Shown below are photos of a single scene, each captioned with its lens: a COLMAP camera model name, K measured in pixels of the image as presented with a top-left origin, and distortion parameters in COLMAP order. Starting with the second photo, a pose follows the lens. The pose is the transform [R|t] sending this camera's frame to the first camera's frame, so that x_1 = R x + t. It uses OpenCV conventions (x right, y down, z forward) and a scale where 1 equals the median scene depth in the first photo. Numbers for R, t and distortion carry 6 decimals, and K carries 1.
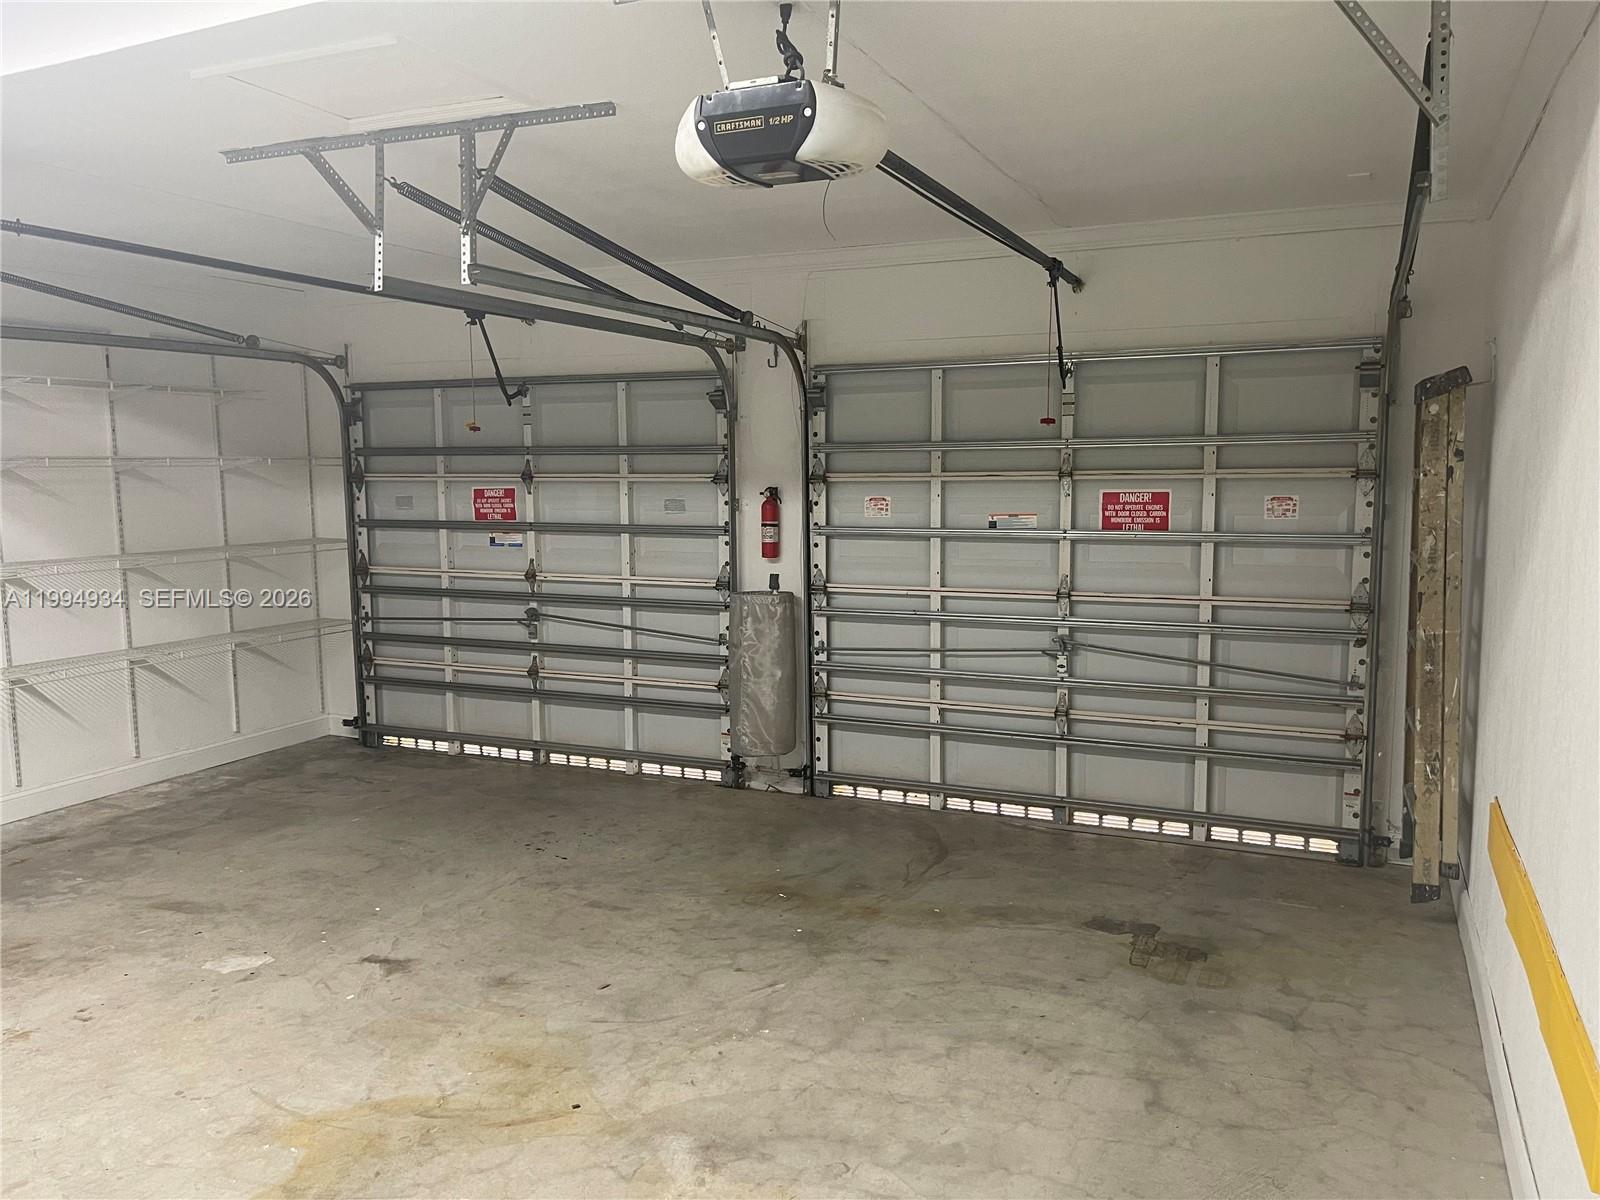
lens RADIAL K [[1207.8, 0, 800.0], [0, 1207.8, 600.0], [0, 0, 1]] dist [0.075717, -0.099468]
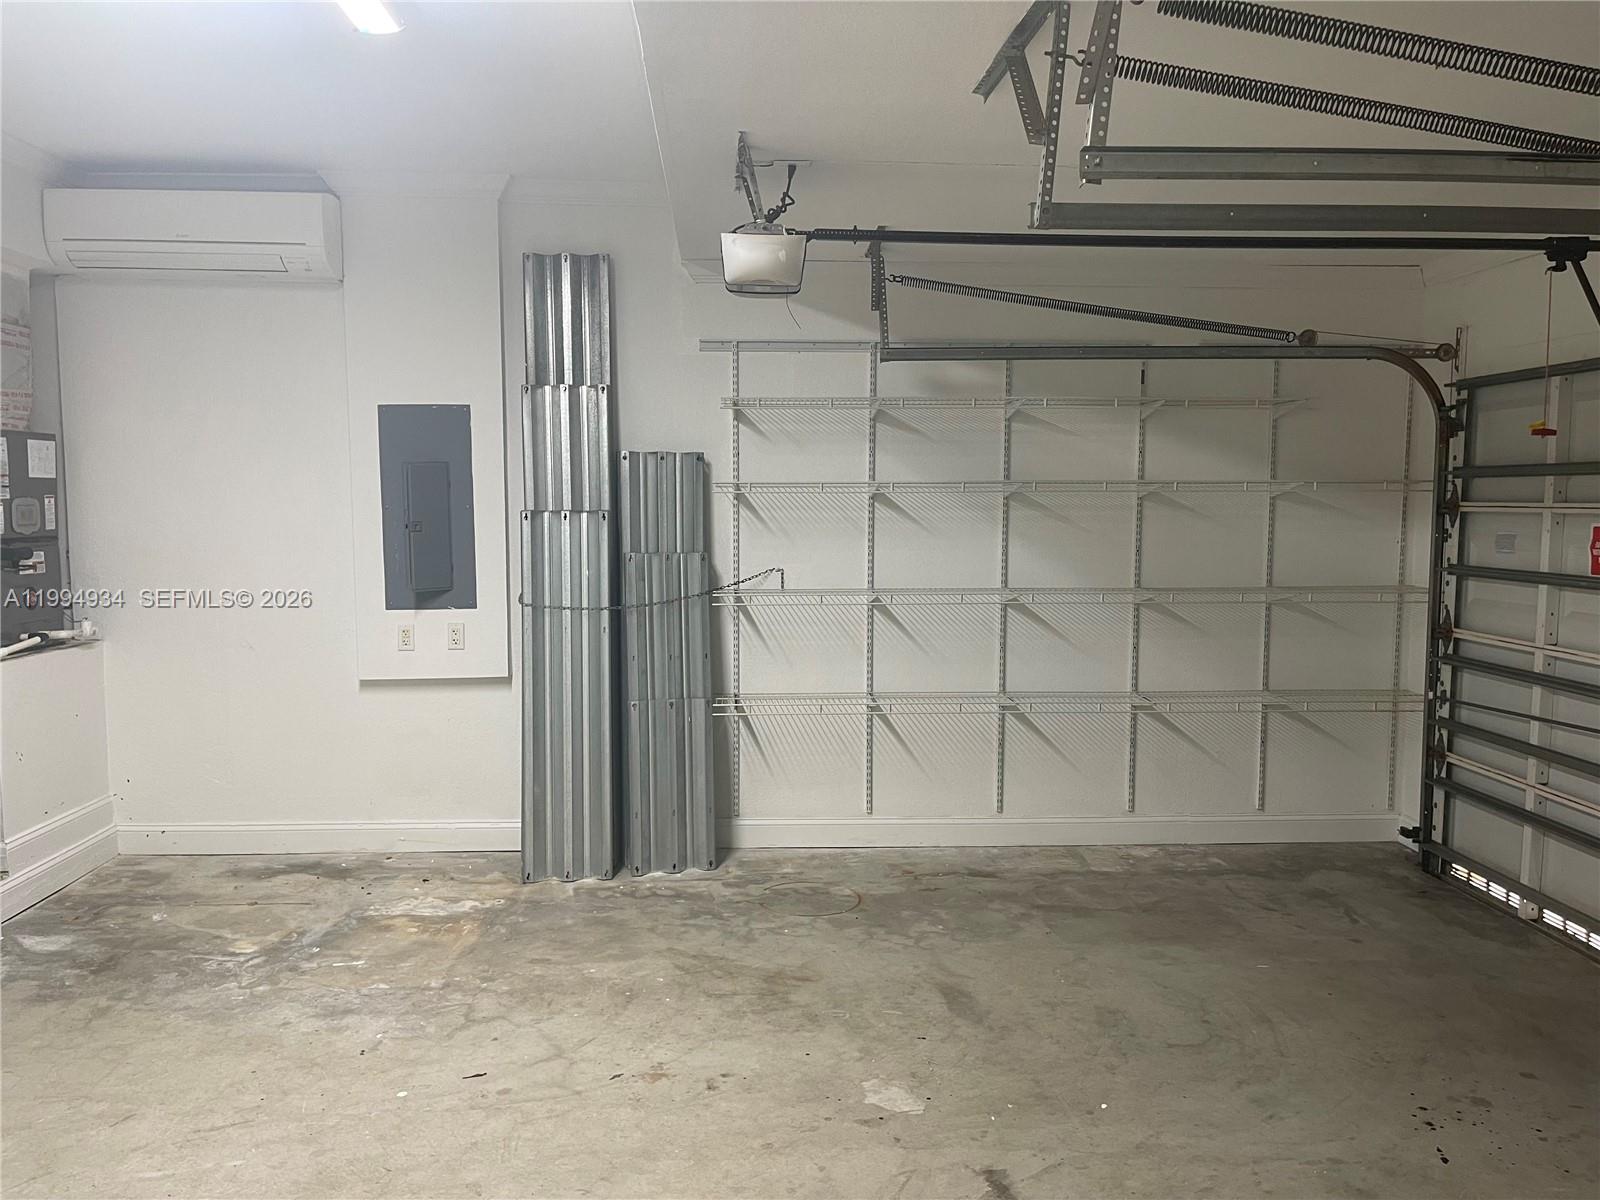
lens RADIAL K [[1207.8, 0, 800.0], [0, 1207.8, 600.0], [0, 0, 1]] dist [0.075717, -0.099468]
pose [[0.460879, 0.081582, -0.883705, 0.117748], [-0.105311, 0.993757, 0.036819, -0.031597], [0.881193, 0.076095, 0.466593, 0.321906]]
